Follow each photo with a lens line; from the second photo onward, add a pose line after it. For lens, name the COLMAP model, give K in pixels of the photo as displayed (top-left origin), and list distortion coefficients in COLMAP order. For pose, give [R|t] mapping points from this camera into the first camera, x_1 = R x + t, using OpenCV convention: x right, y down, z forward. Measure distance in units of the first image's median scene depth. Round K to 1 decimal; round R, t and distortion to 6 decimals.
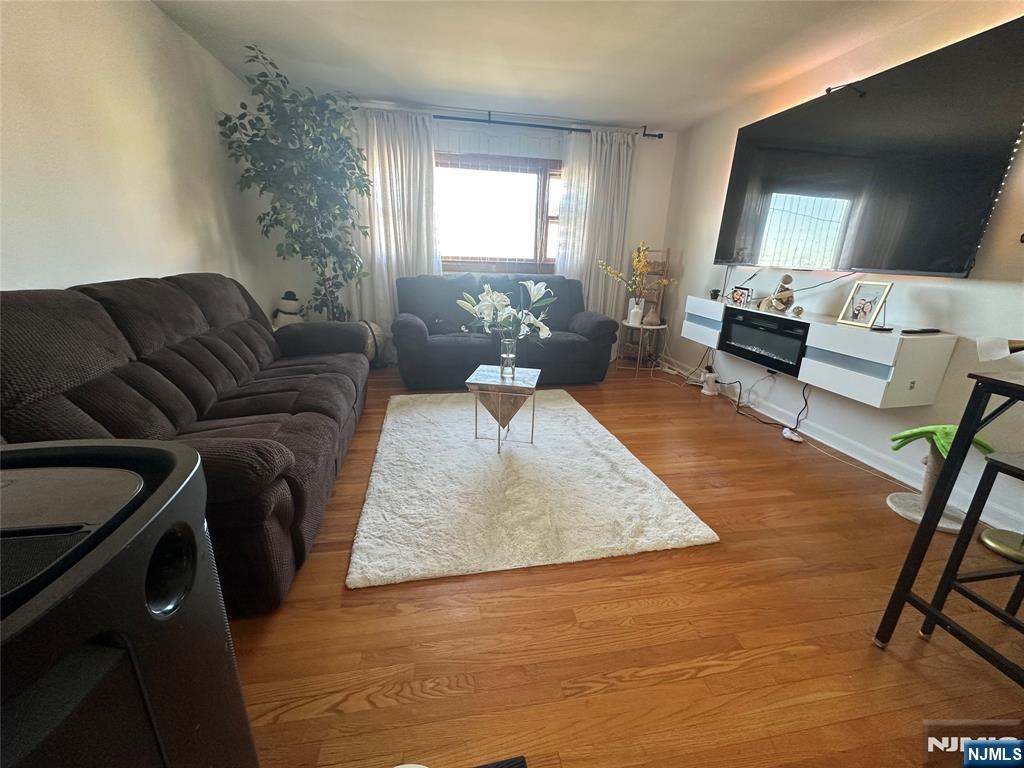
lens RADIAL K [[407.7, 0, 510.9], [0, 407.7, 383.2], [0, 0, 1]] dist [-0.005262, 0.000858]
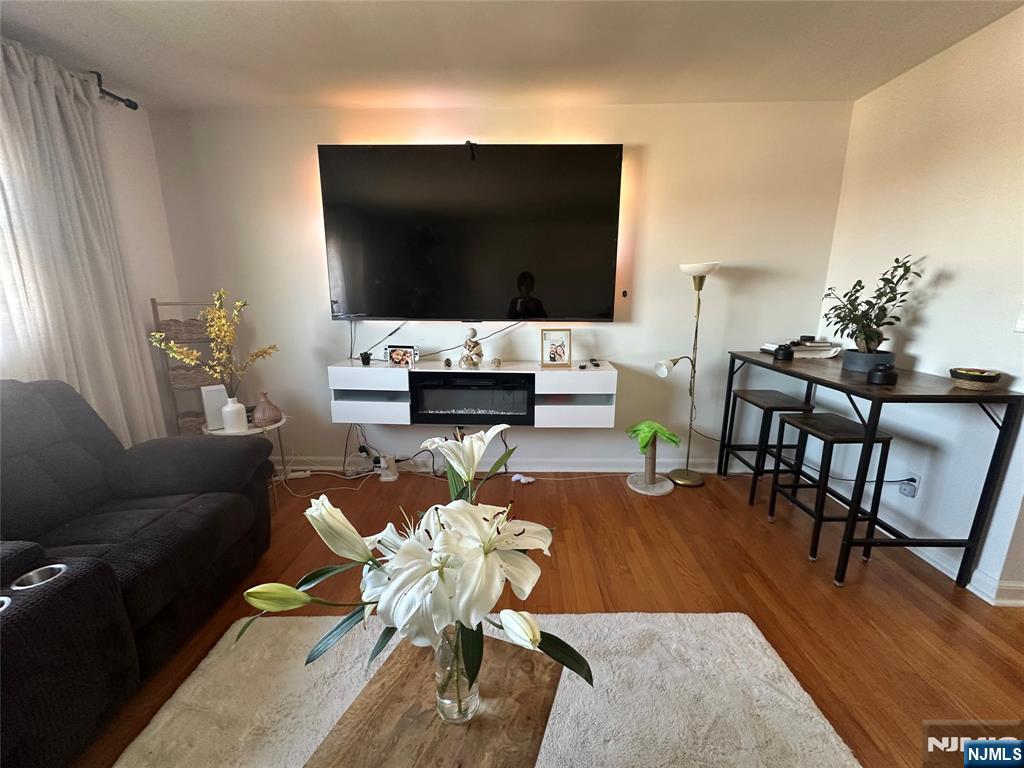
lens RADIAL K [[407.7, 0, 512.9], [0, 407.7, 382.2], [0, 0, 1]] dist [-0.005262, 0.000858]
pose [[0.192473, -0.237039, 0.952243, -0.228808], [0.301493, 0.937737, 0.172488, -0.280091], [-0.933839, 0.253895, 0.251954, 0.696535]]
